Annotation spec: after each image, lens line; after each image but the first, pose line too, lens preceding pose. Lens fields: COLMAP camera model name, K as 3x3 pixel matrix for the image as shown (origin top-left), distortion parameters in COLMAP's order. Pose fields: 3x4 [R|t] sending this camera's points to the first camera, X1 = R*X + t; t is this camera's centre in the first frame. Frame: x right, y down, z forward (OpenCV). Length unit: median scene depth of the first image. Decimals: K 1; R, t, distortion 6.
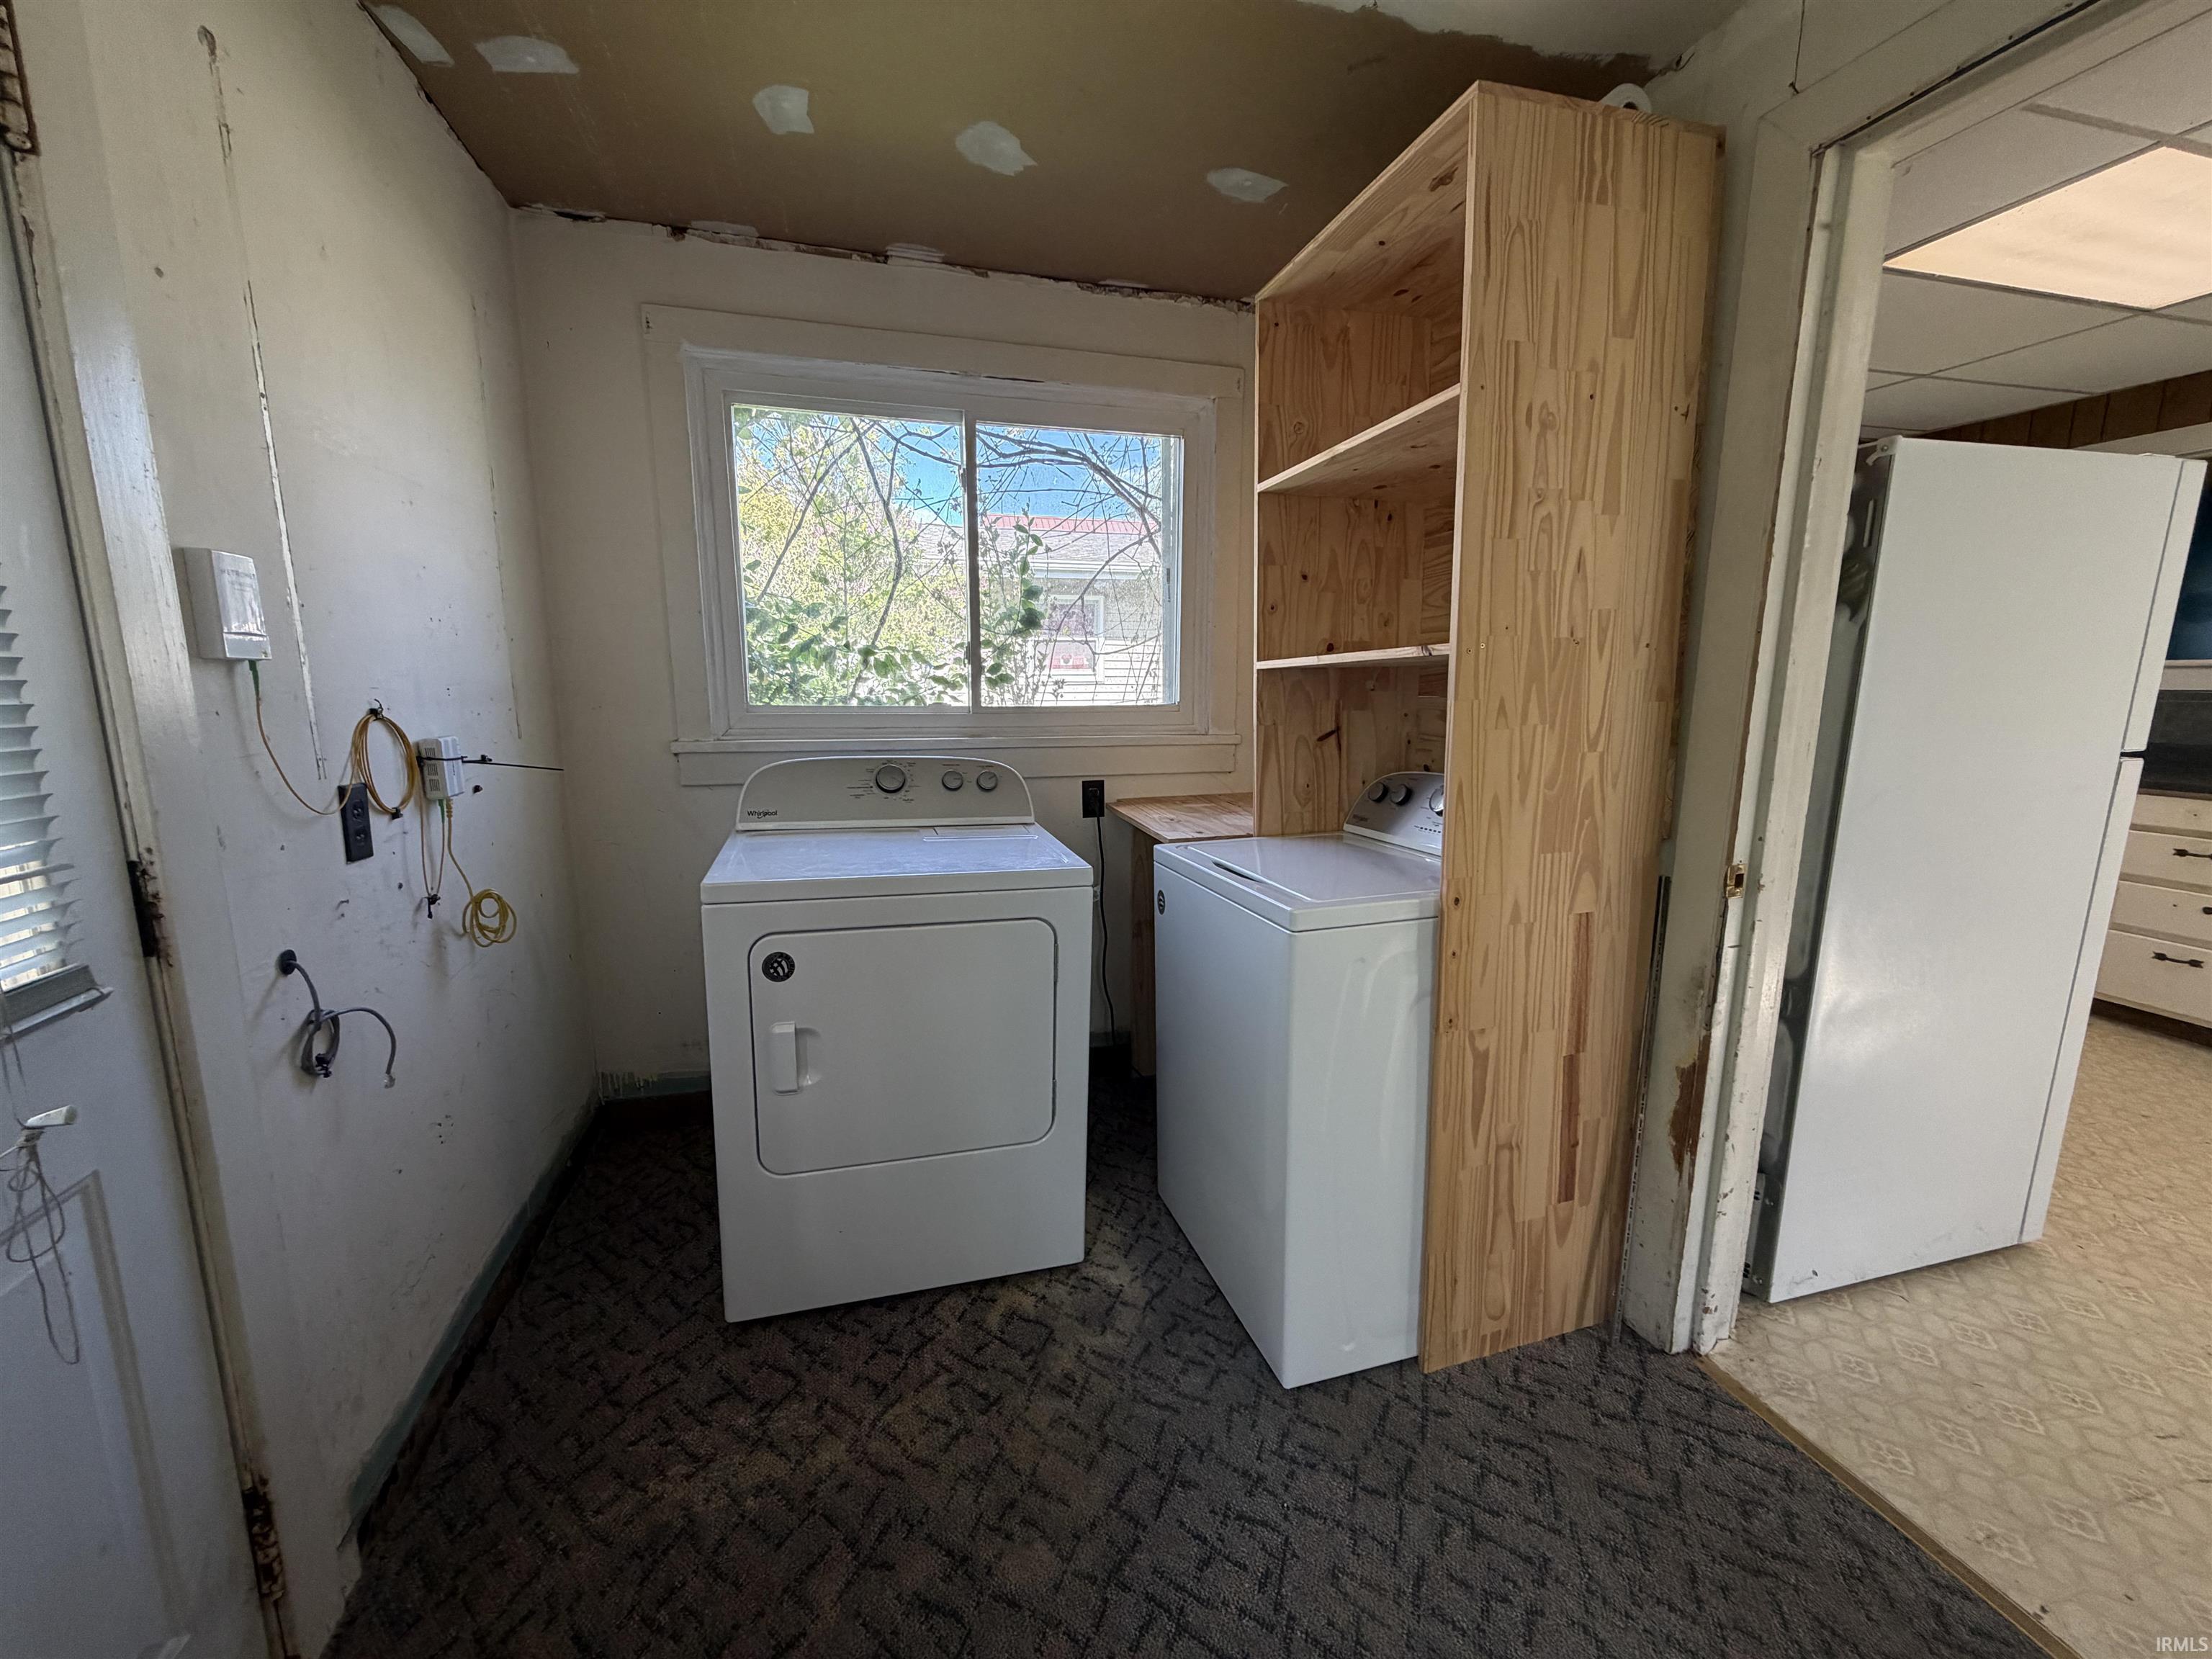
lens RADIAL K [[879.1, 0, 1100.3], [0, 879.1, 835.6], [0, 0, 1]] dist [0.000706, 0.000072]
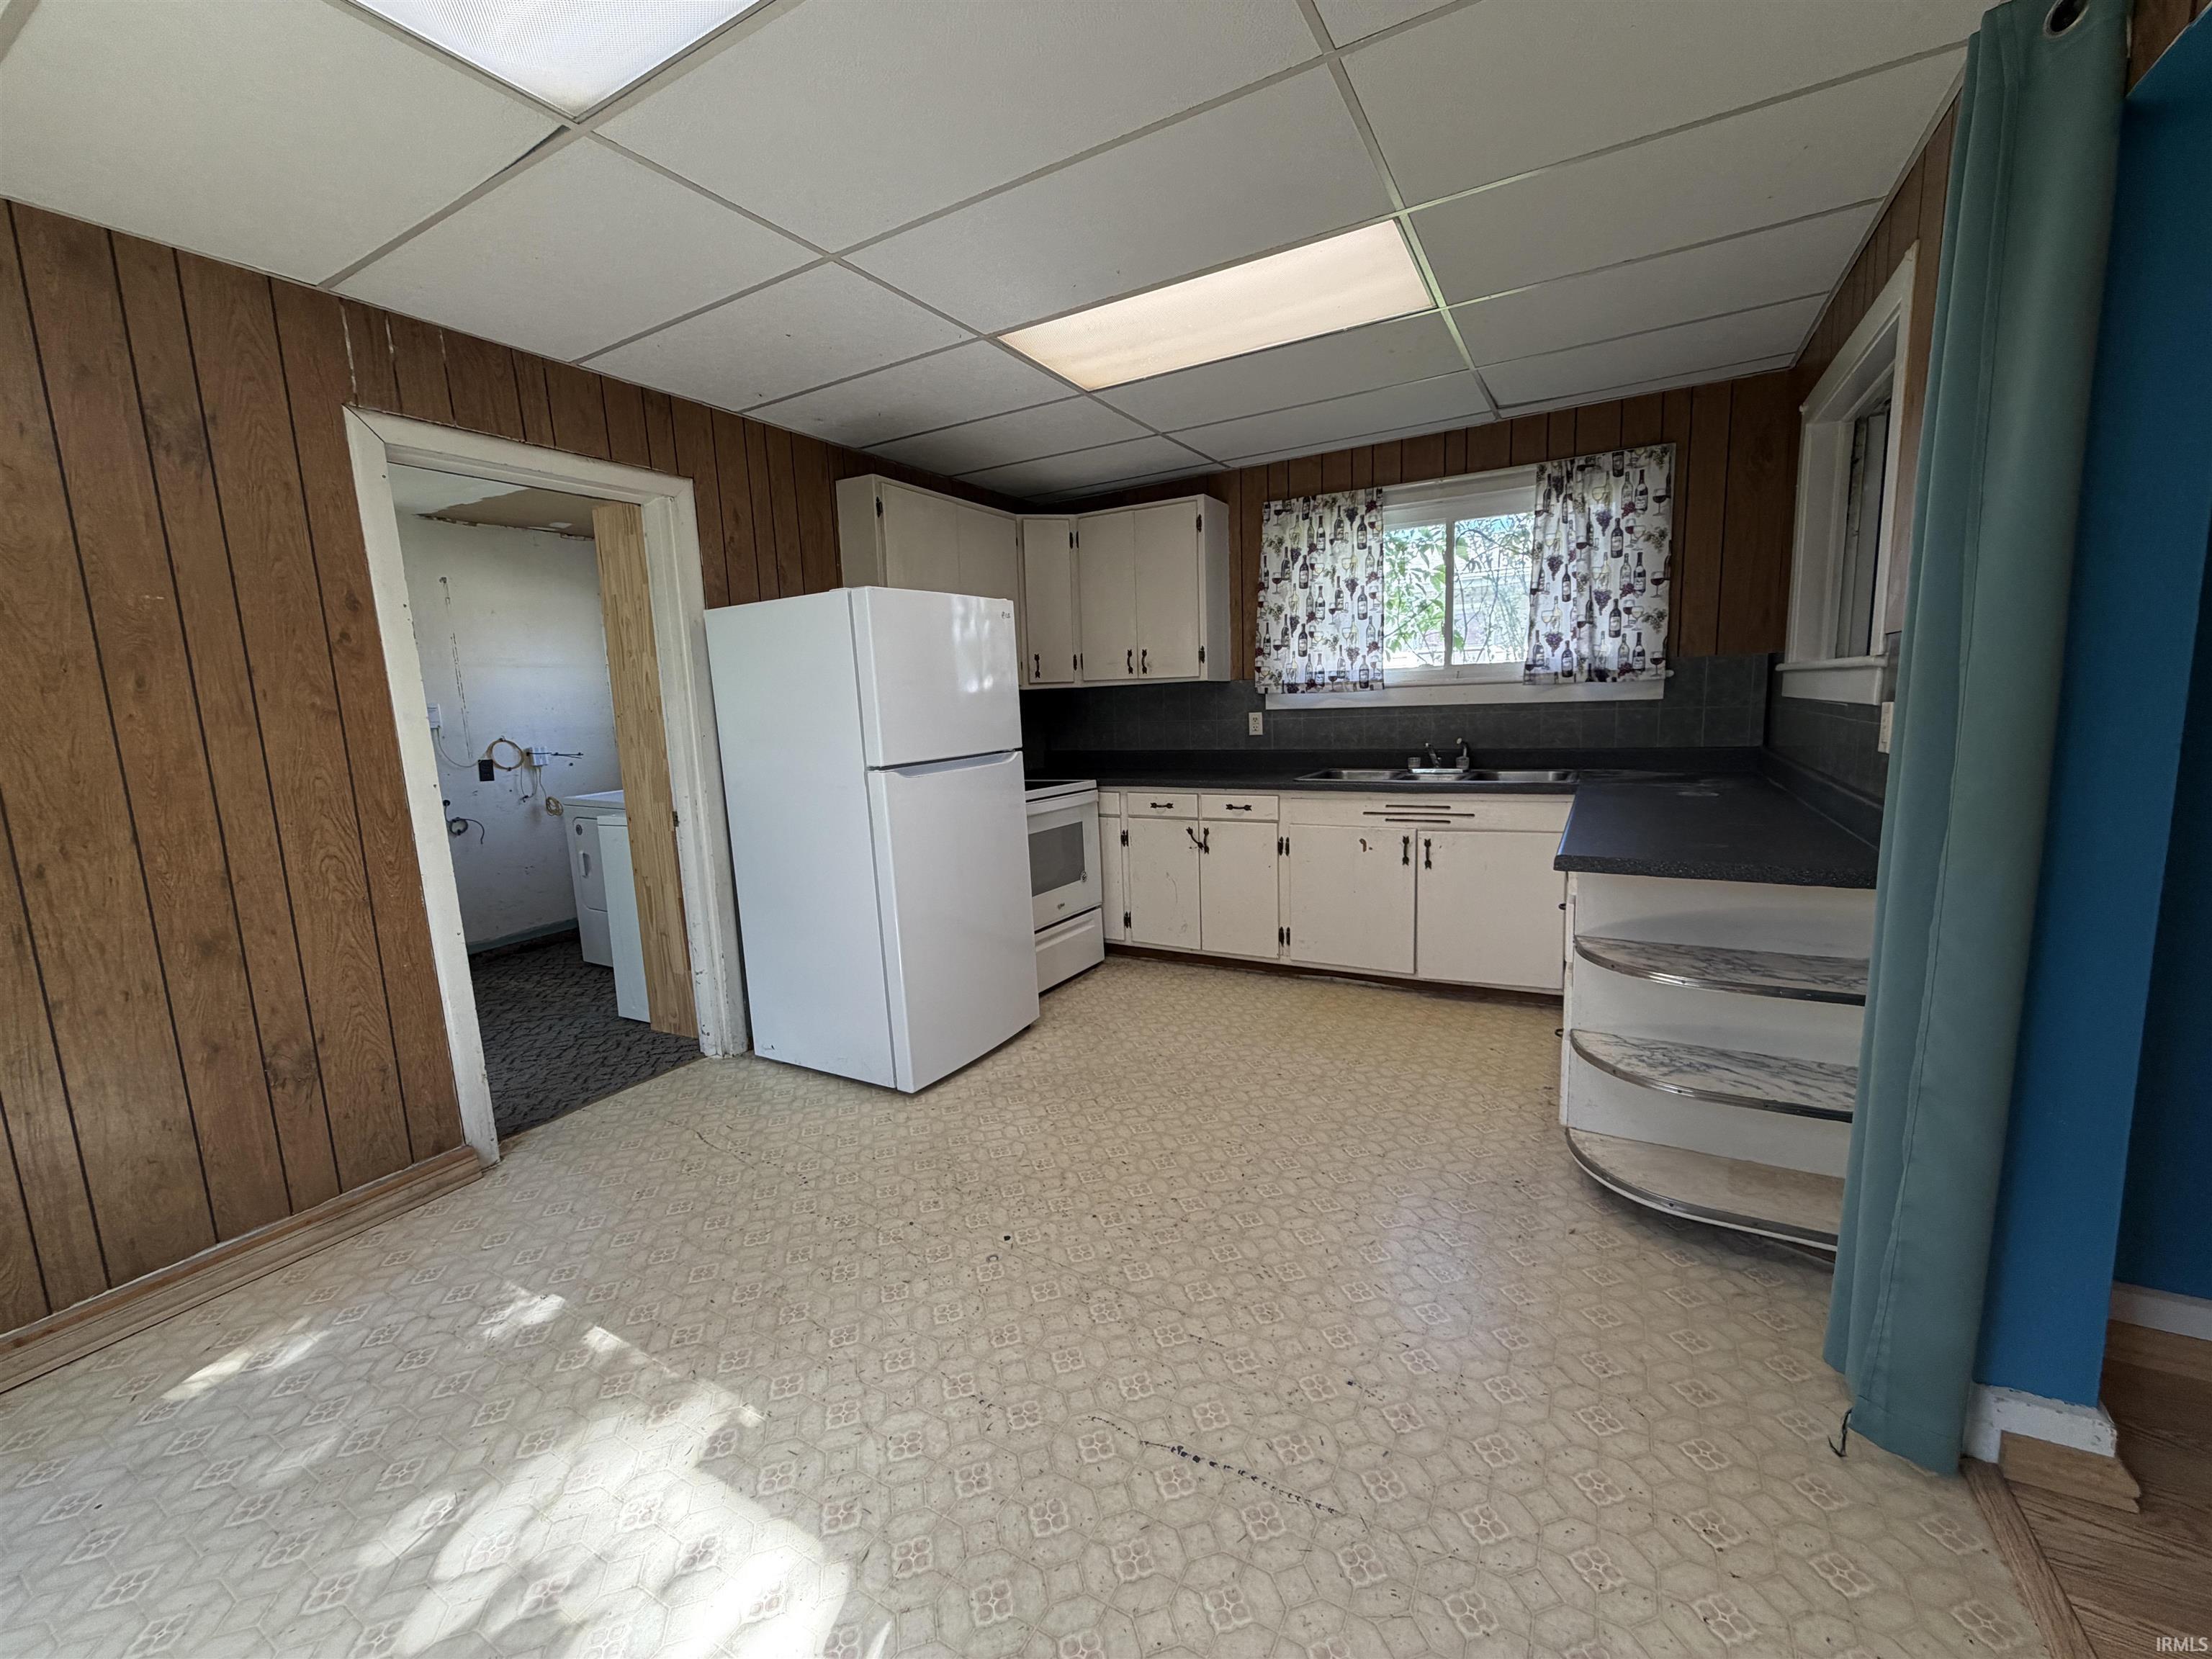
lens RADIAL K [[879.1, 0, 1109.3], [0, 879.1, 836.1], [0, 0, 1]] dist [0.000706, 0.000072]
pose [[0.707979, 0.080899, -0.701585, 3.076509], [-0.088782, 0.995732, 0.025226, -0.056224], [0.700631, 0.044429, 0.712140, 0.206298]]
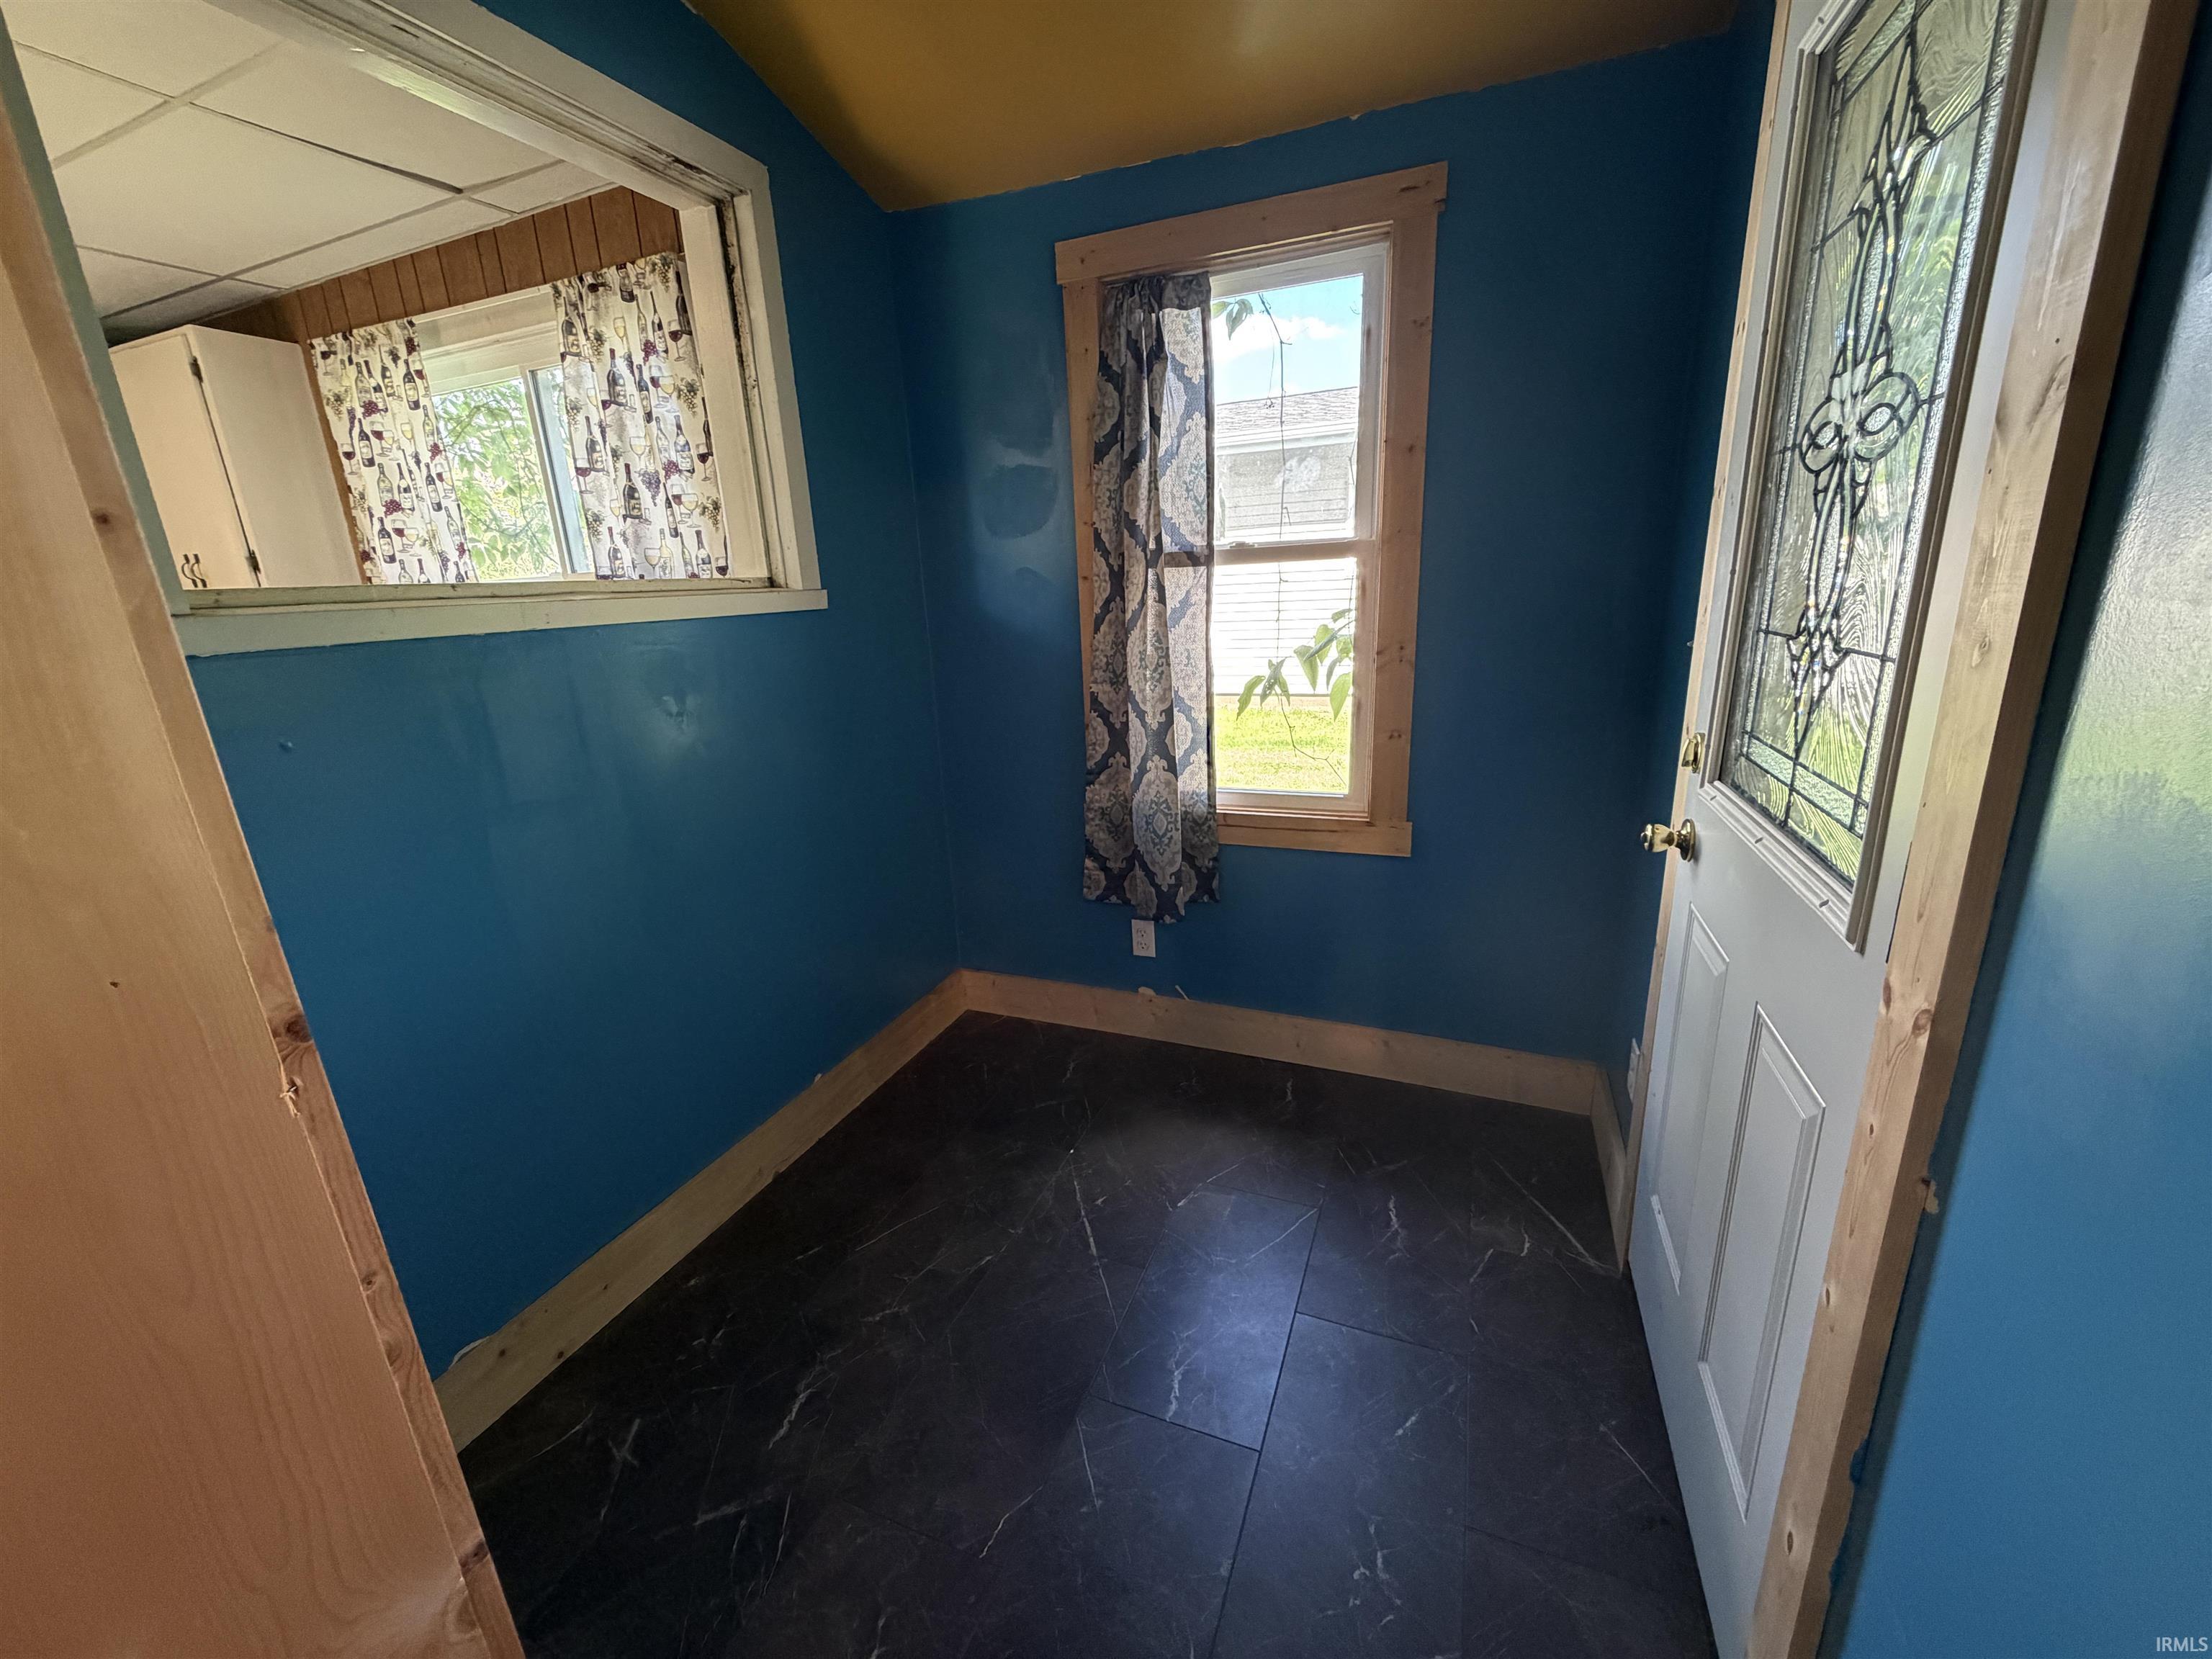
lens RADIAL K [[879.1, 0, 1099.5], [0, 879.1, 828.0], [0, 0, 1]] dist [0.000706, 0.000072]
pose [[0.789025, 0.129423, -0.600574, 3.696867], [-0.058158, 0.988904, 0.136700, -0.245354], [0.611602, -0.072931, 0.787797, 1.242805]]
